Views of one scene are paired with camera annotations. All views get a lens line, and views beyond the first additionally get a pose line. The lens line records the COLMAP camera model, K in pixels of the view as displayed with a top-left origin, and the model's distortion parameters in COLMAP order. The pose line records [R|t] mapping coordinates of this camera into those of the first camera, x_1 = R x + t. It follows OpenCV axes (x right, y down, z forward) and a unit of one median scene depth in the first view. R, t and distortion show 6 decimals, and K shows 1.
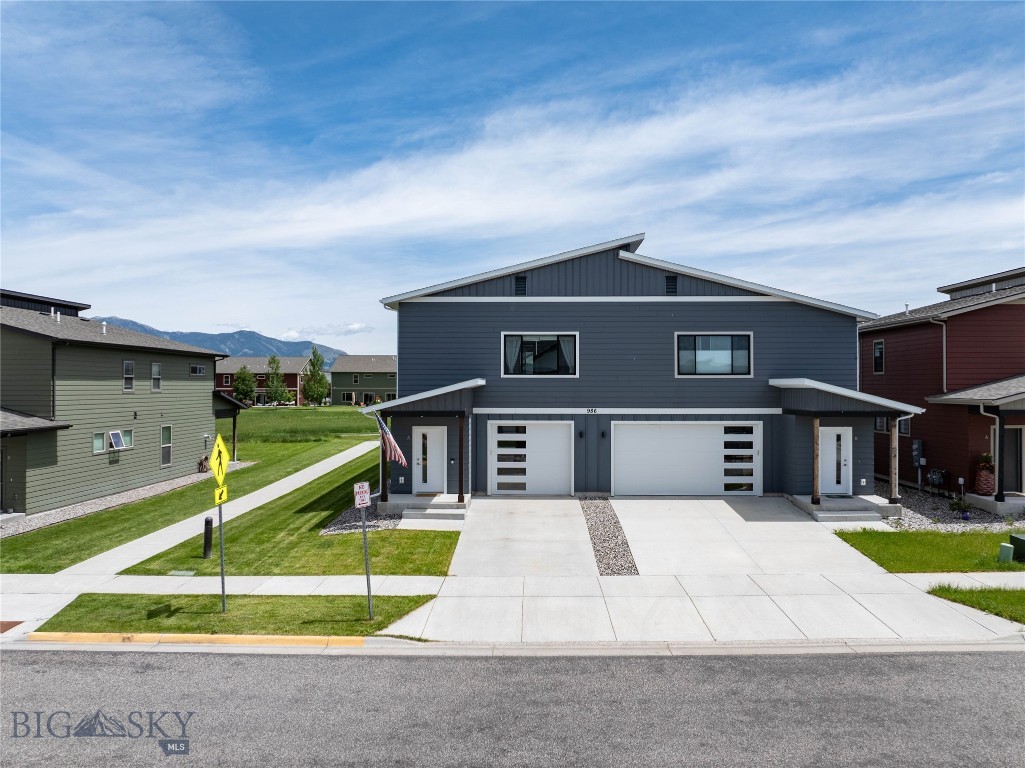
lens RADIAL K [[719.1, 0, 512.5], [0, 719.1, 384.0], [0, 0, 1]] dist [-0.036767, 0.004673]
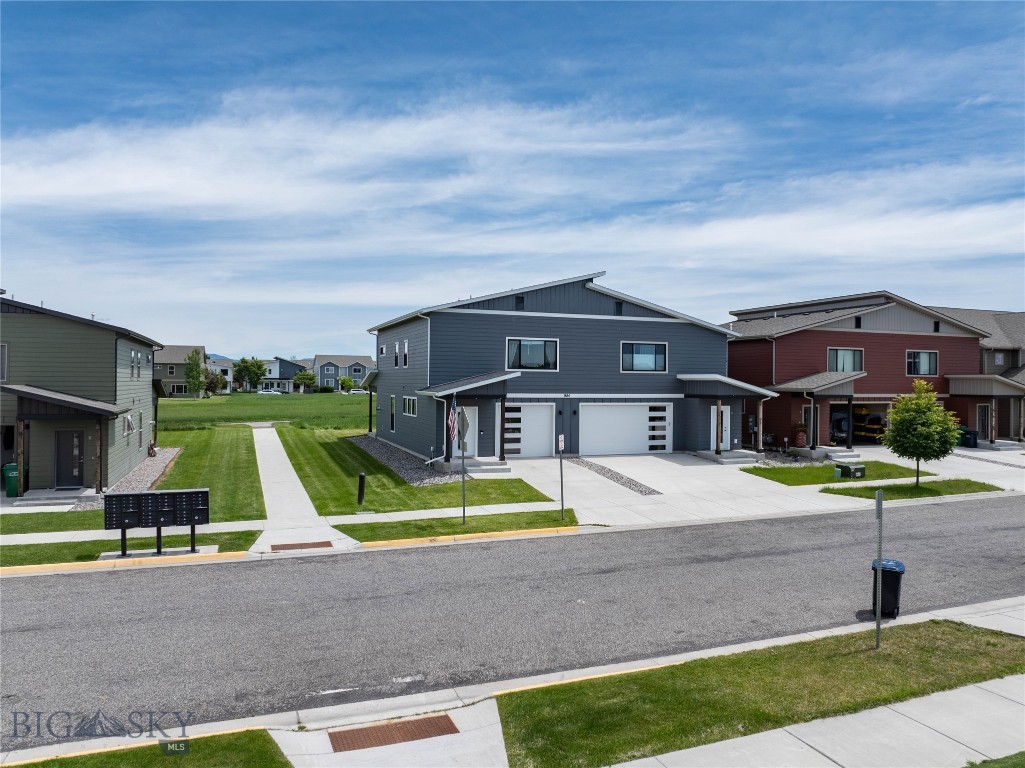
lens RADIAL K [[719.1, 0, 512.5], [0, 719.1, 384.0], [0, 0, 1]] dist [-0.036767, 0.004673]
pose [[0.932472, 0.007904, 0.361157, -0.412034], [-0.010122, 0.999940, 0.004250, 0.008356], [-0.361101, -0.007619, 0.932495, -0.220739]]
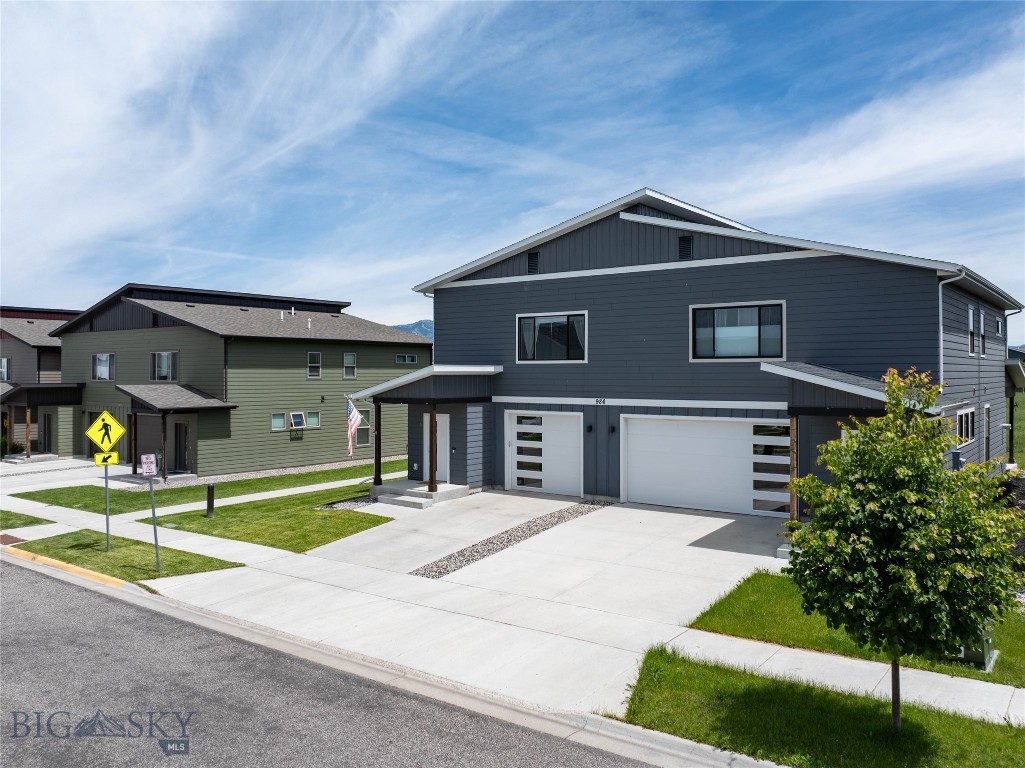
lens RADIAL K [[810.4, 0, 509.7], [0, 810.4, 369.9], [0, 0, 1]] dist [-0.039635, 0.000971]
pose [[0.815613, -0.004365, -0.578582, 0.487179], [0.003628, 0.999990, -0.002430, 0.001259], [0.578587, -0.000118, 0.815621, 0.121527]]
